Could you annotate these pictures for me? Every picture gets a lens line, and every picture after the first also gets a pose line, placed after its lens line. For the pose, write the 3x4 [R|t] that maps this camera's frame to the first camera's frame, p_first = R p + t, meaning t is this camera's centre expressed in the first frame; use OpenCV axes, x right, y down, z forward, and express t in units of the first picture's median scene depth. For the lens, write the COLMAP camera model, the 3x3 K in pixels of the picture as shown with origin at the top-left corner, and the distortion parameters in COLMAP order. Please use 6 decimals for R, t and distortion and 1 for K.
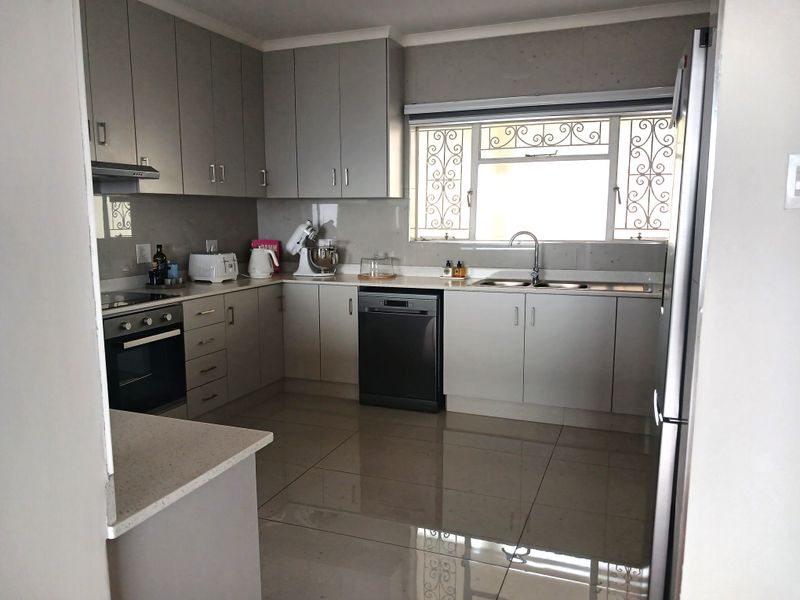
lens RADIAL K [[637.0, 0, 400.7], [0, 637.0, 306.8], [0, 0, 1]] dist [0.008088, -0.032651]
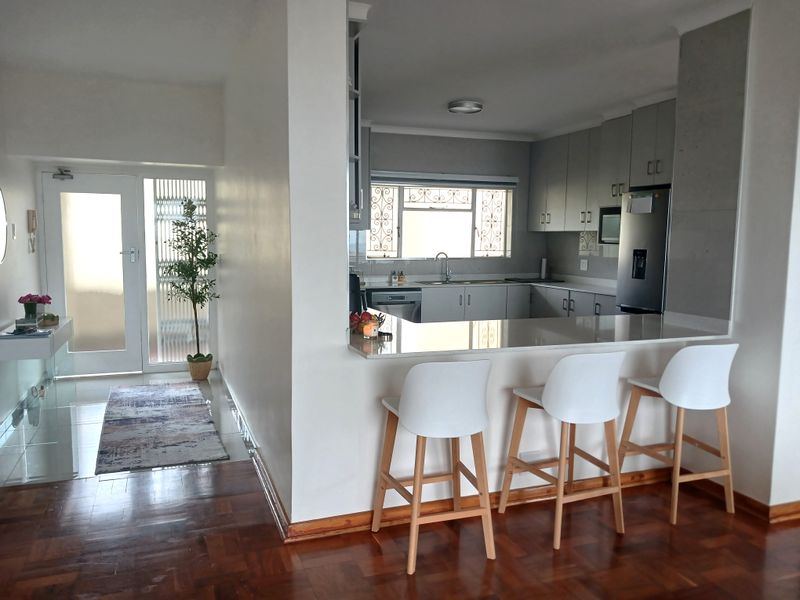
lens RADIAL K [[637.0, 0, 396.4], [0, 637.0, 300.0], [0, 0, 1]] dist [0.008088, -0.032651]
pose [[0.750701, -0.045747, 0.659057, -0.960013], [0.091376, 0.995201, -0.035003, 0.054310], [-0.654293, 0.086499, 0.751278, -0.172208]]
